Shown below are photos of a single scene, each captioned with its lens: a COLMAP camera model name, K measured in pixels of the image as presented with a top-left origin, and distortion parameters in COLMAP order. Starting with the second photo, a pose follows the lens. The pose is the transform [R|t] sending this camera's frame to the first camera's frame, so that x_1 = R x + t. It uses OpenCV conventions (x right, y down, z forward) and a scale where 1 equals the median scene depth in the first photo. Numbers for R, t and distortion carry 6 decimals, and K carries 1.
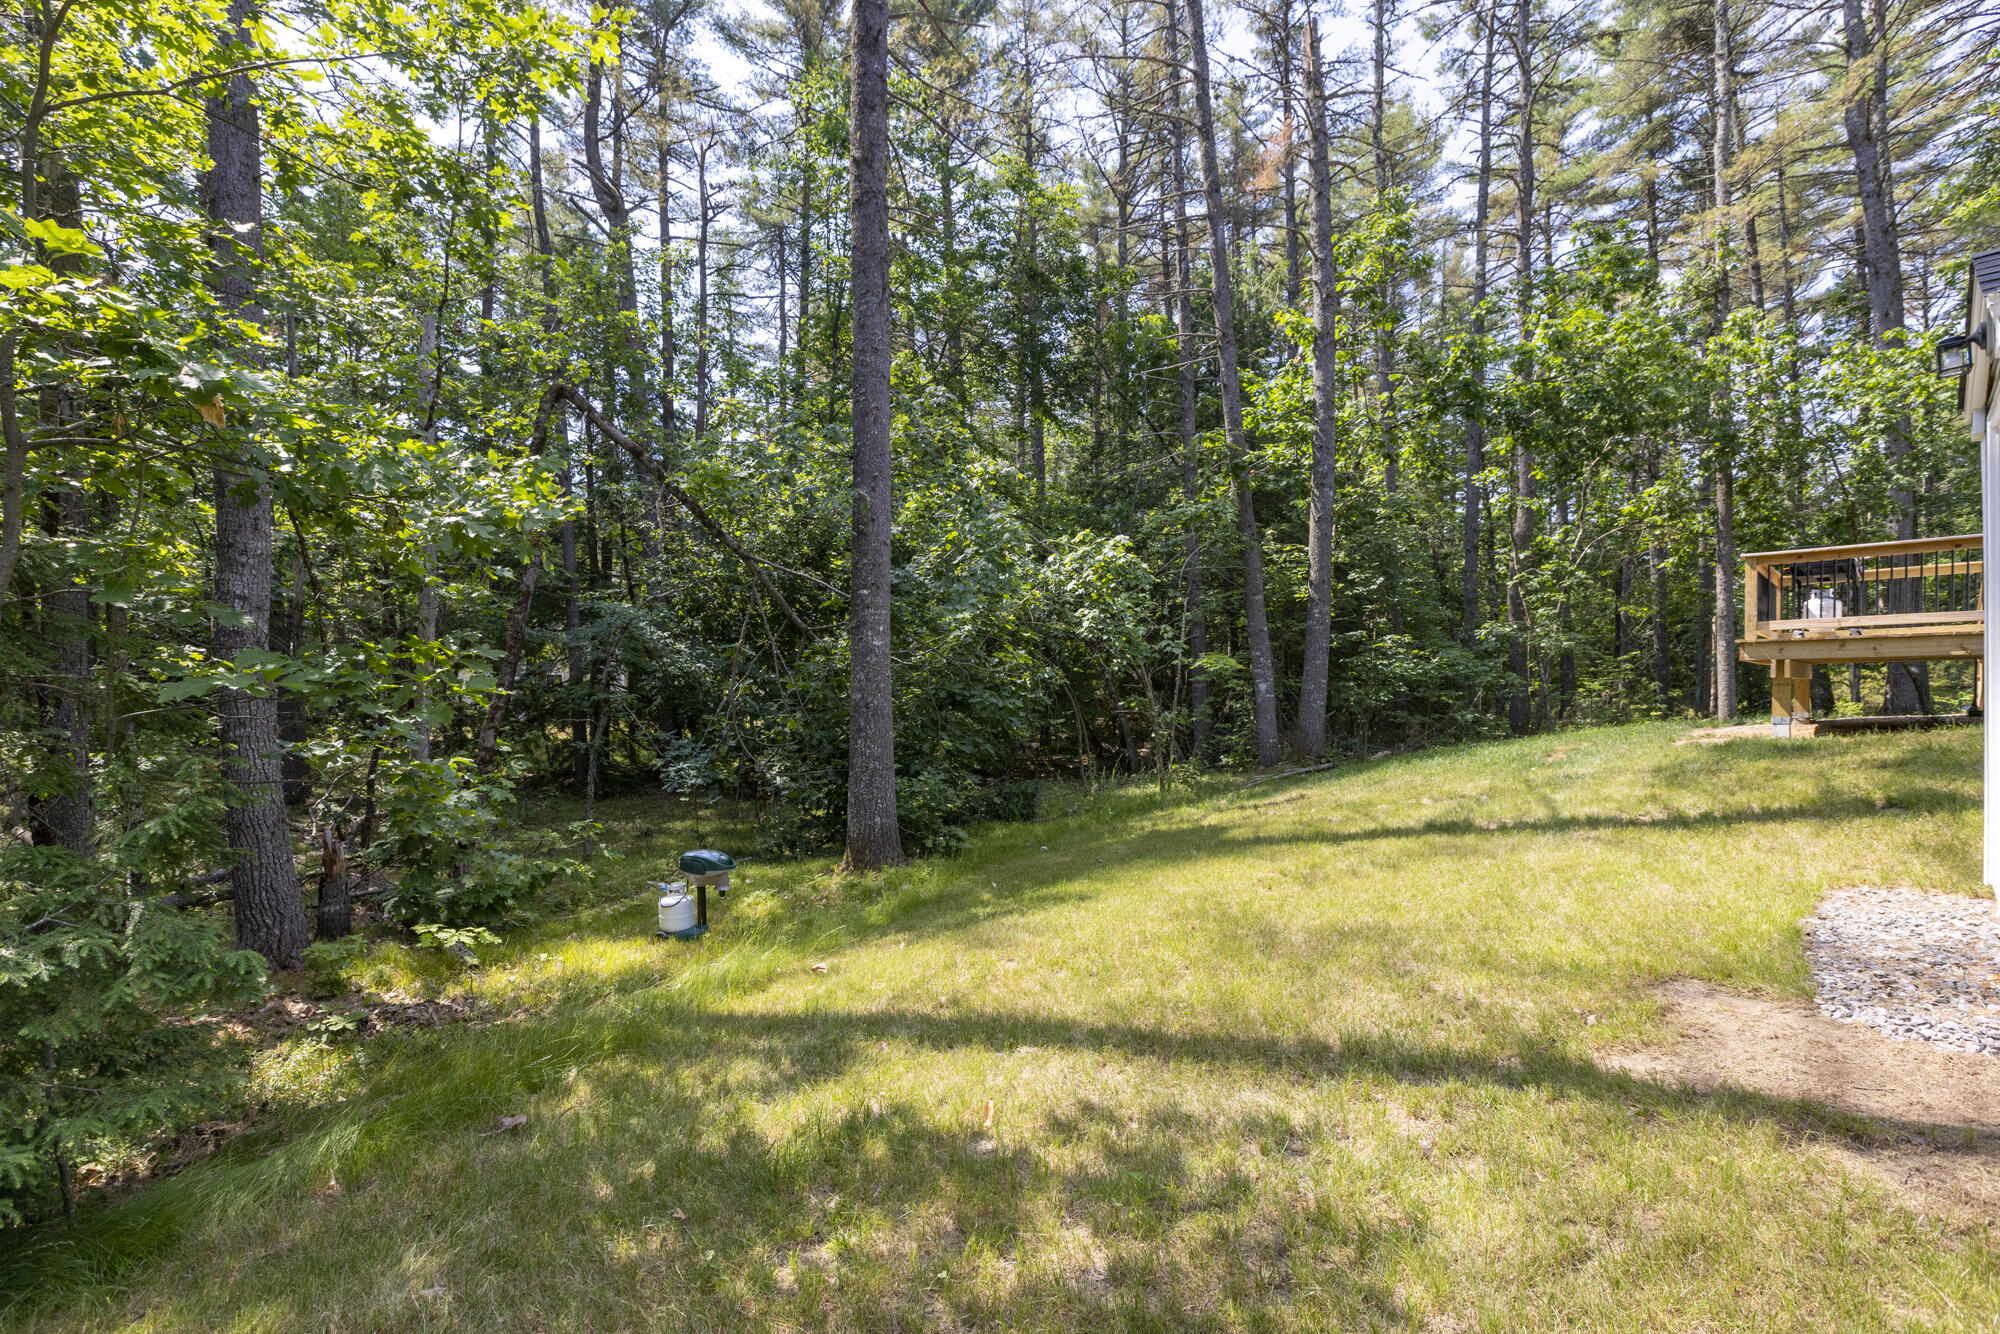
lens RADIAL K [[942.8, 0, 999.9], [0, 942.8, 672.1], [0, 0, 1]] dist [-0.002021, -0.001713]
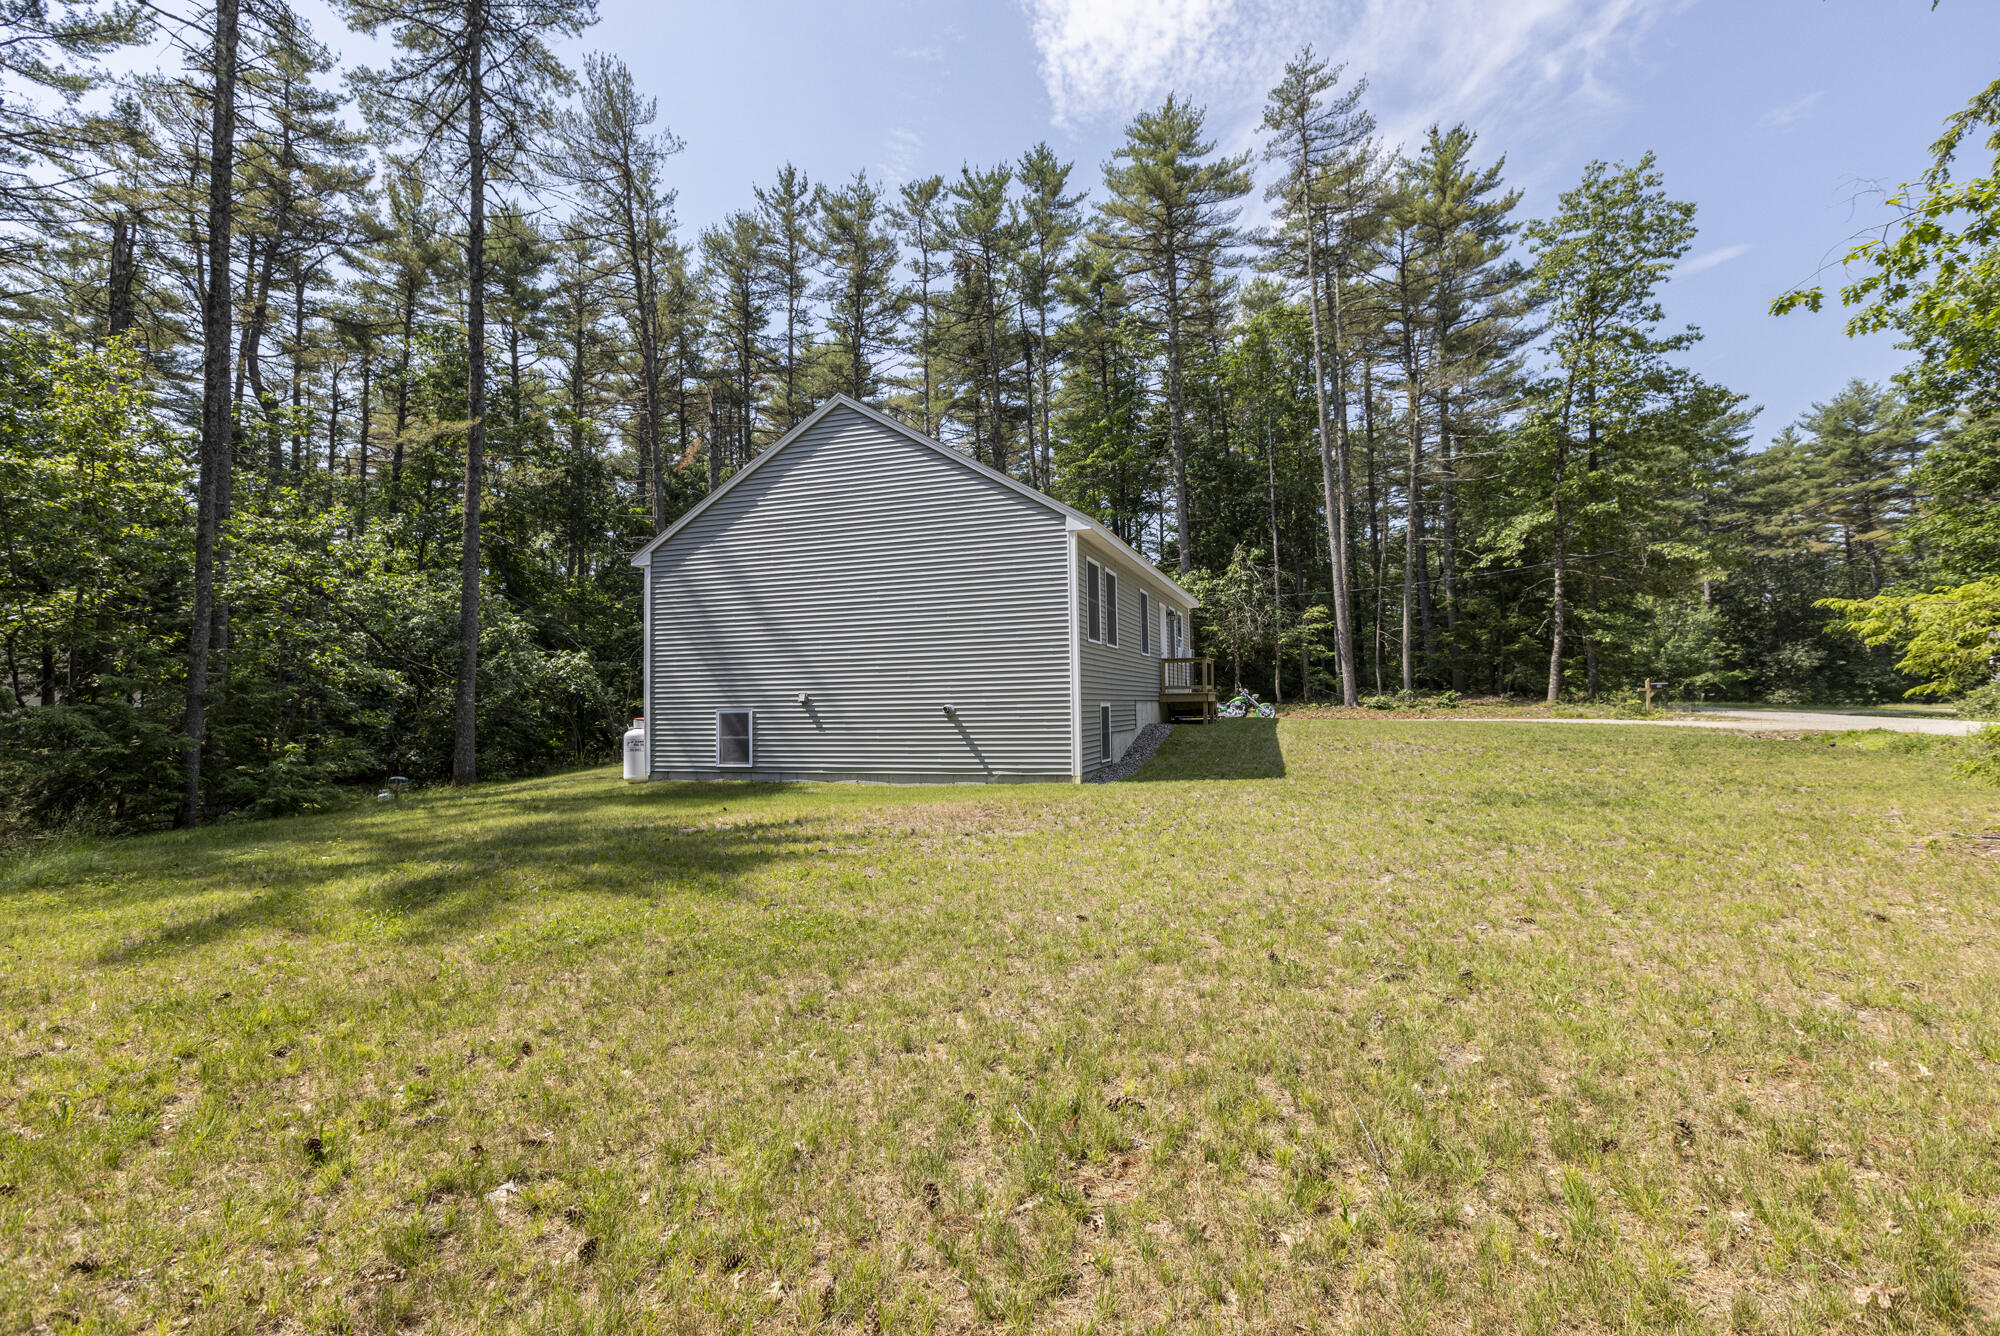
lens RADIAL K [[942.8, 0, 1001.2], [0, 942.8, 665.9], [0, 0, 1]] dist [-0.002021, -0.001713]
pose [[0.903827, 0.022588, 0.427301, 0.066918], [-0.000957, 0.998710, -0.050769, 0.009862], [-0.427896, 0.045478, 0.902683, -1.679280]]
